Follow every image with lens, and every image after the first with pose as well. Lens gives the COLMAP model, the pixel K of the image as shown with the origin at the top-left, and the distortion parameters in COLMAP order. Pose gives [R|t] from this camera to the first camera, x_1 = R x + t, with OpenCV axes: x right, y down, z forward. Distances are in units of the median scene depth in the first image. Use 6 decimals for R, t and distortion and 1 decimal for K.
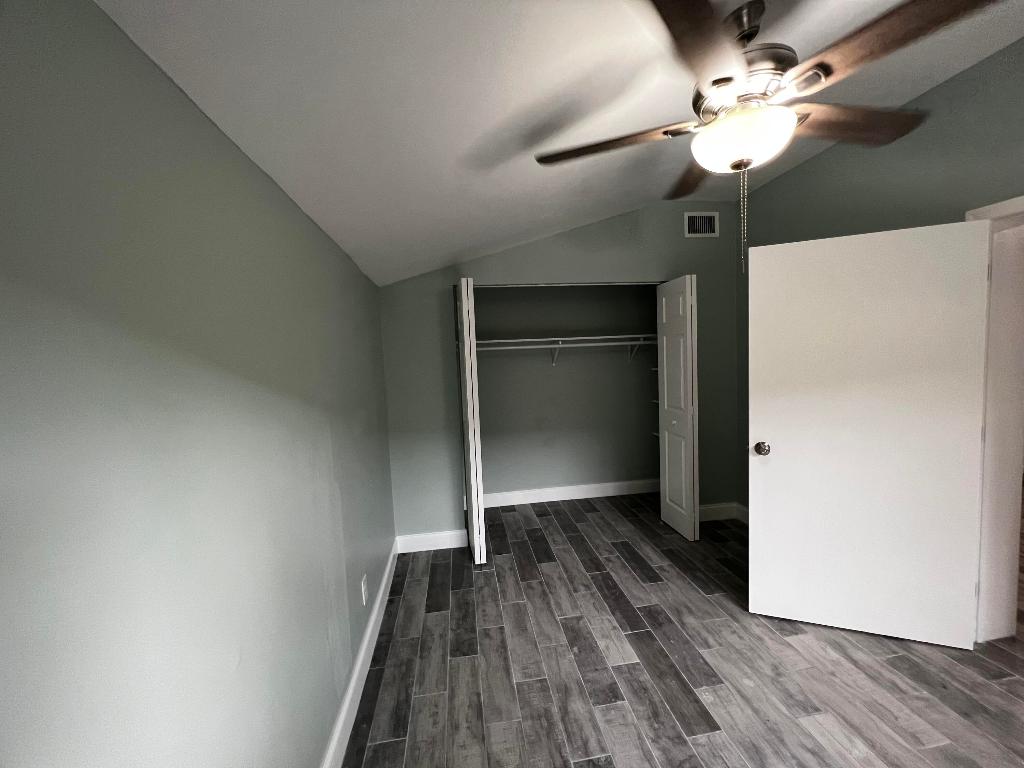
lens RADIAL K [[408.2, 0, 510.9], [0, 408.2, 387.7], [0, 0, 1]] dist [-0.004162, 0.000962]
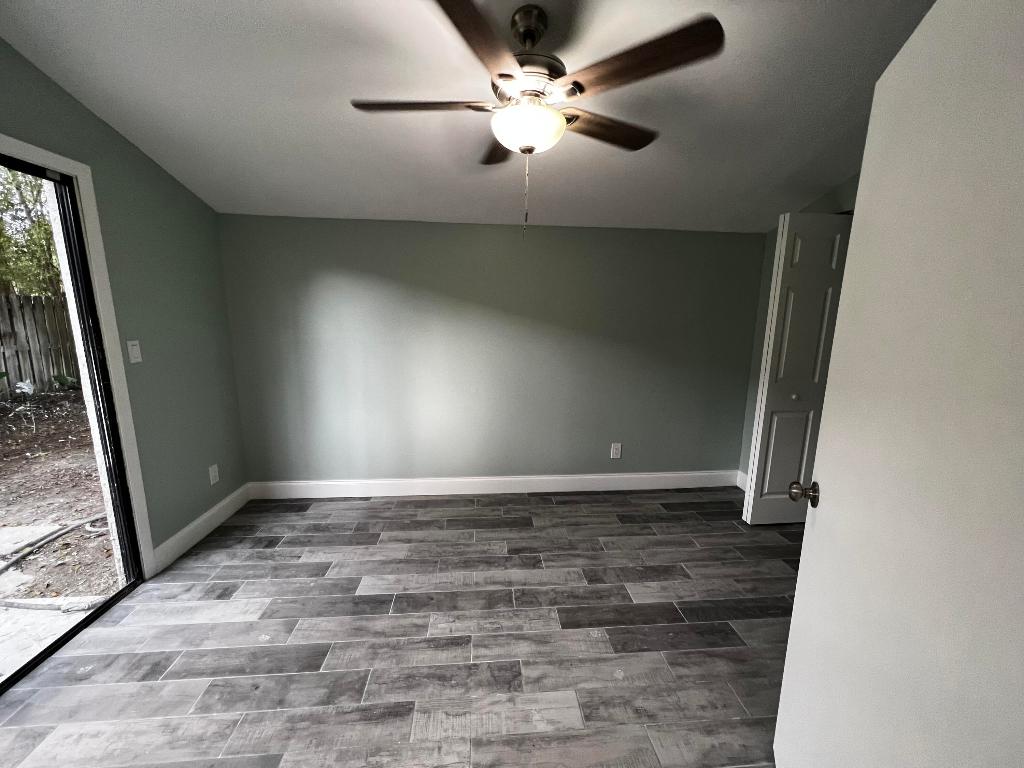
lens RADIAL K [[408.2, 0, 510.6], [0, 408.2, 385.3], [0, 0, 1]] dist [-0.004162, 0.000962]
pose [[-0.065661, 0.219085, -0.973494, 1.303359], [-0.071749, 0.972037, 0.223596, -0.091600], [0.995259, 0.084528, -0.048106, 0.720965]]
